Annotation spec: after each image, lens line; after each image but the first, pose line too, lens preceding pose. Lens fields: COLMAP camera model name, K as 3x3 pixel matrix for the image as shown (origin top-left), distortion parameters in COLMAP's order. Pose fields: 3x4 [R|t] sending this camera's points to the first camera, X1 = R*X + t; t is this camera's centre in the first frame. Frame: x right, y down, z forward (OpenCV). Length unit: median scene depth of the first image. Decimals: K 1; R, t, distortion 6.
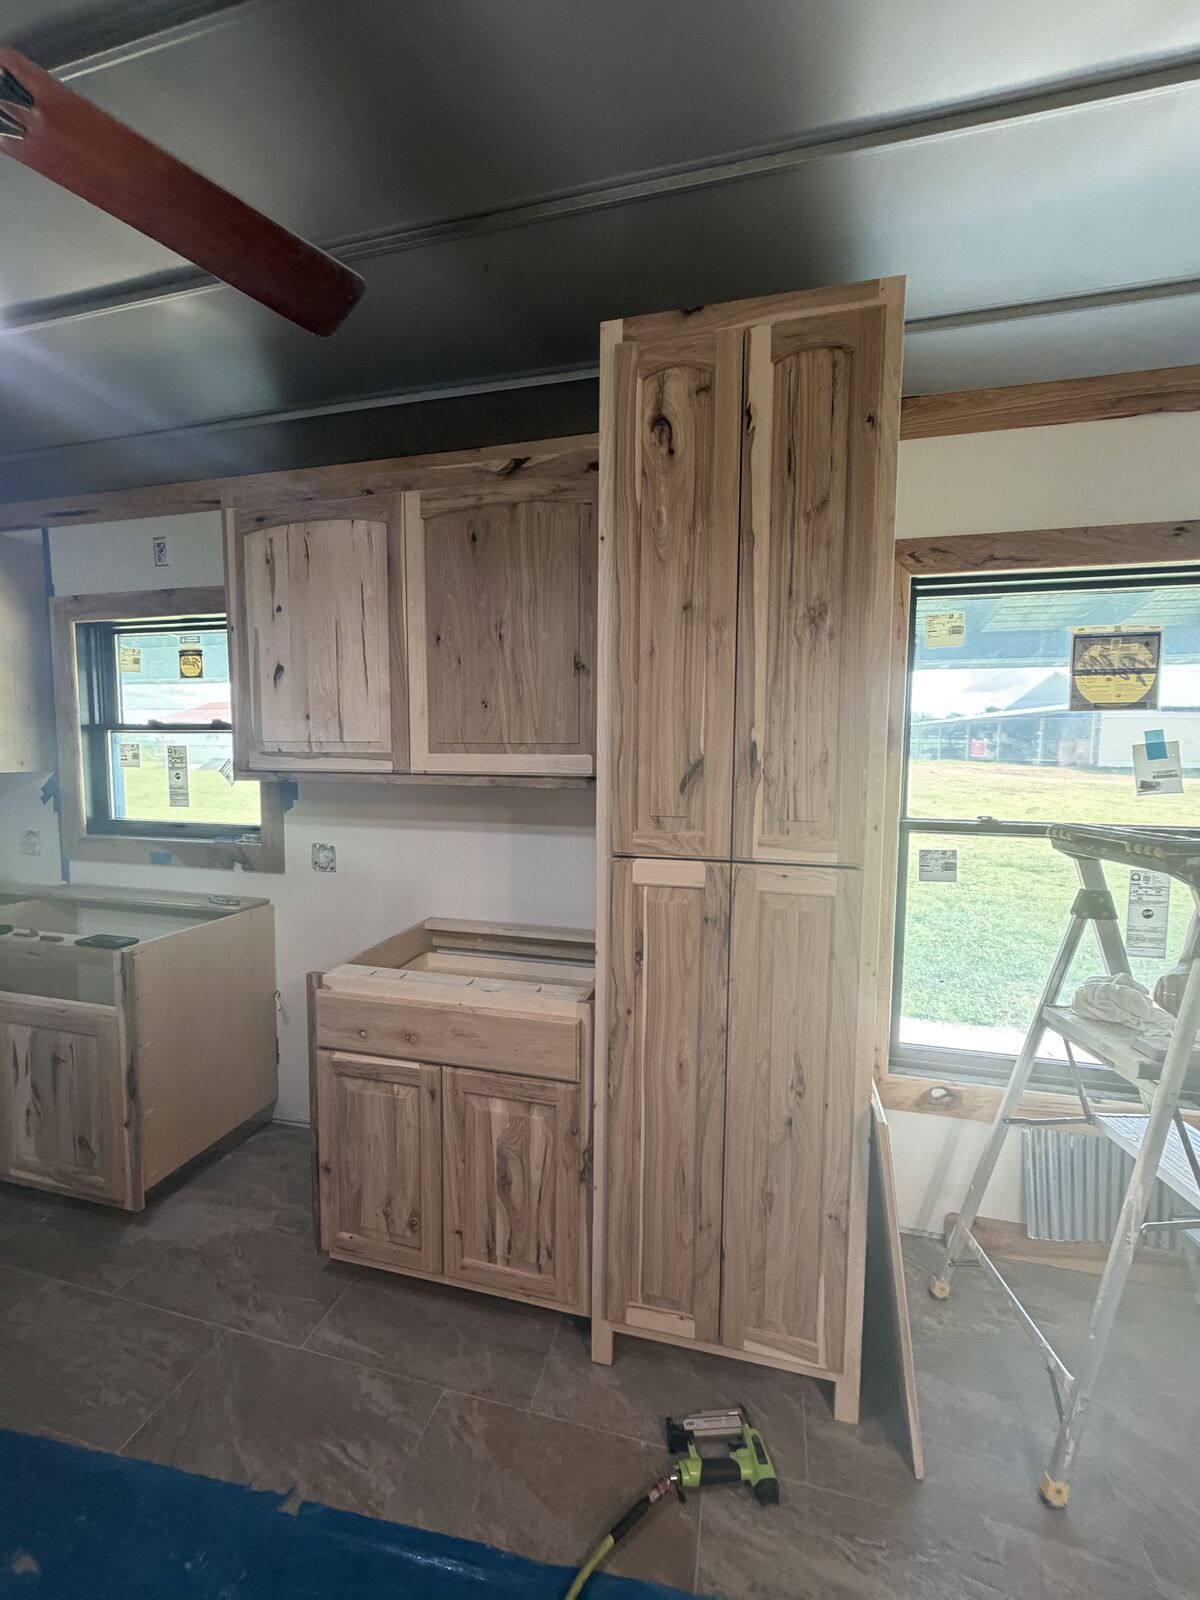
lens RADIAL K [[632.5, 0, 602.8], [0, 632.5, 802.4], [0, 0, 1]] dist [0.000671, -0.000146]
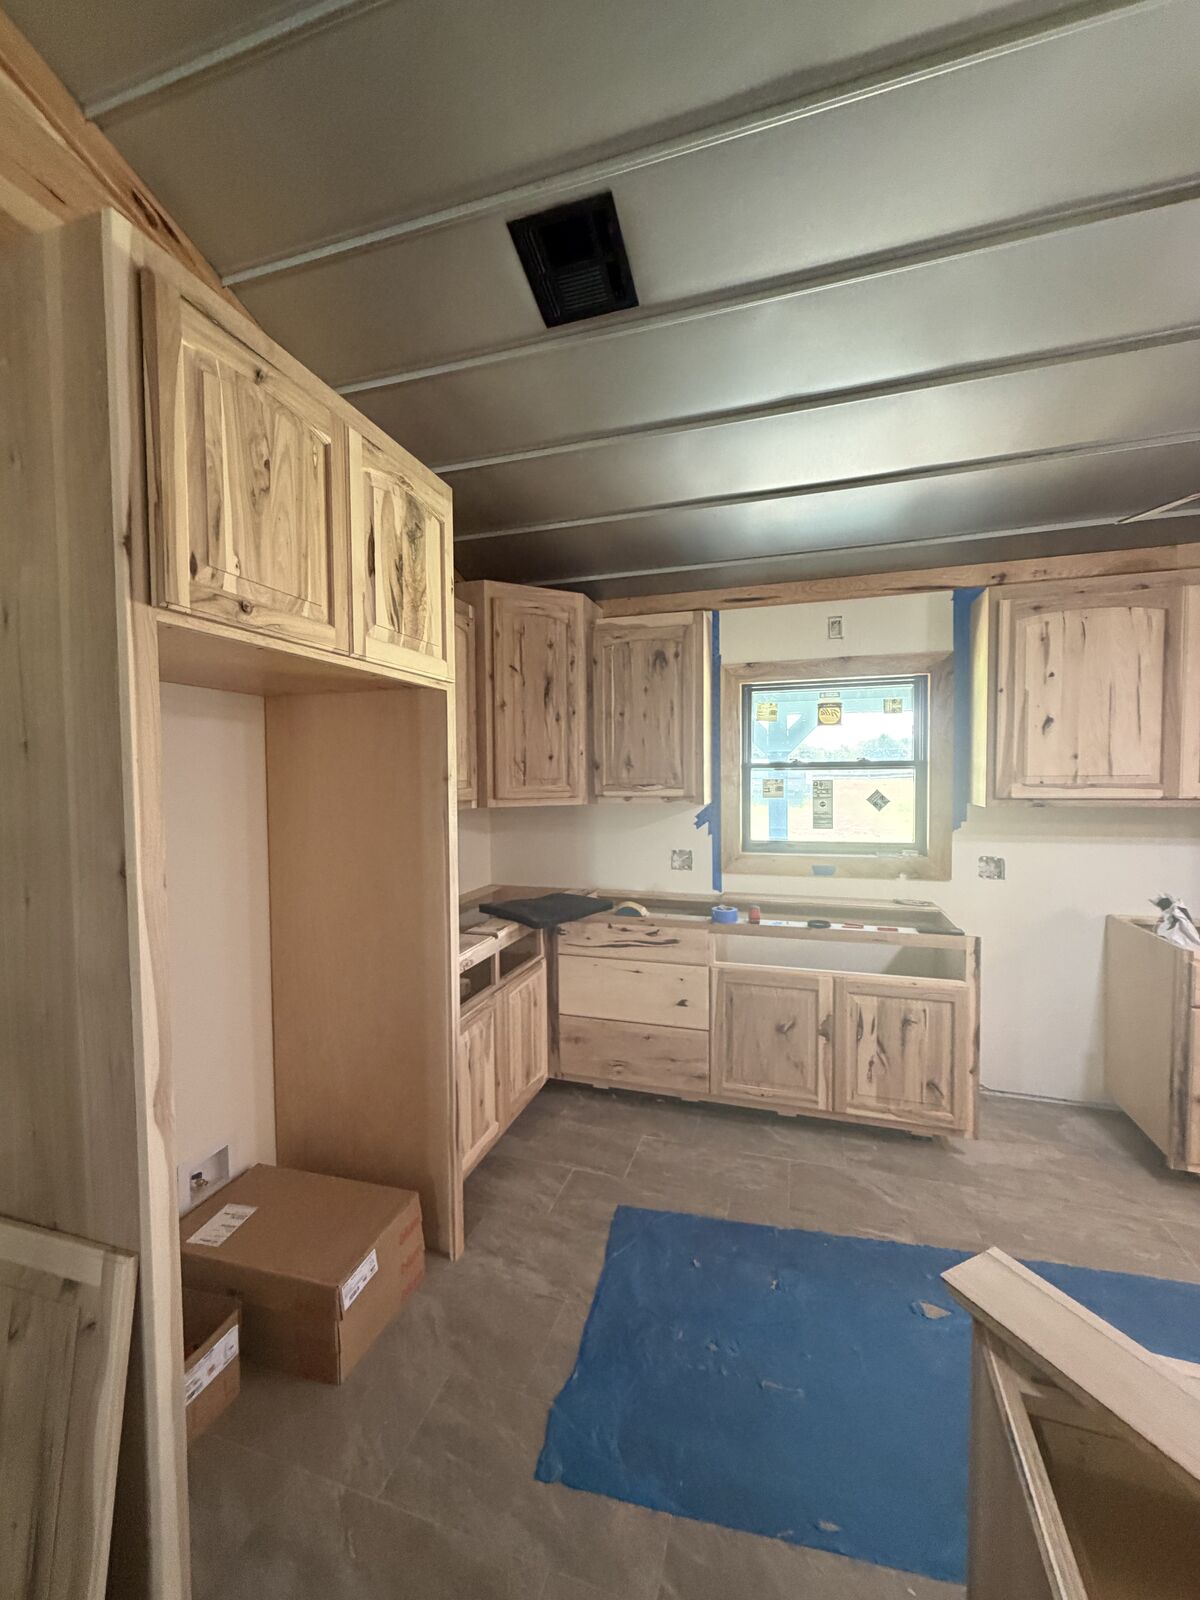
lens RADIAL K [[632.5, 0, 602.8], [0, 632.5, 802.4], [0, 0, 1]] dist [0.000671, -0.000146]
pose [[0.997885, -0.015658, -0.063091, -1.358827], [0.013340, 0.999226, -0.036999, -0.006634], [0.063622, 0.036080, 0.997322, -0.352104]]
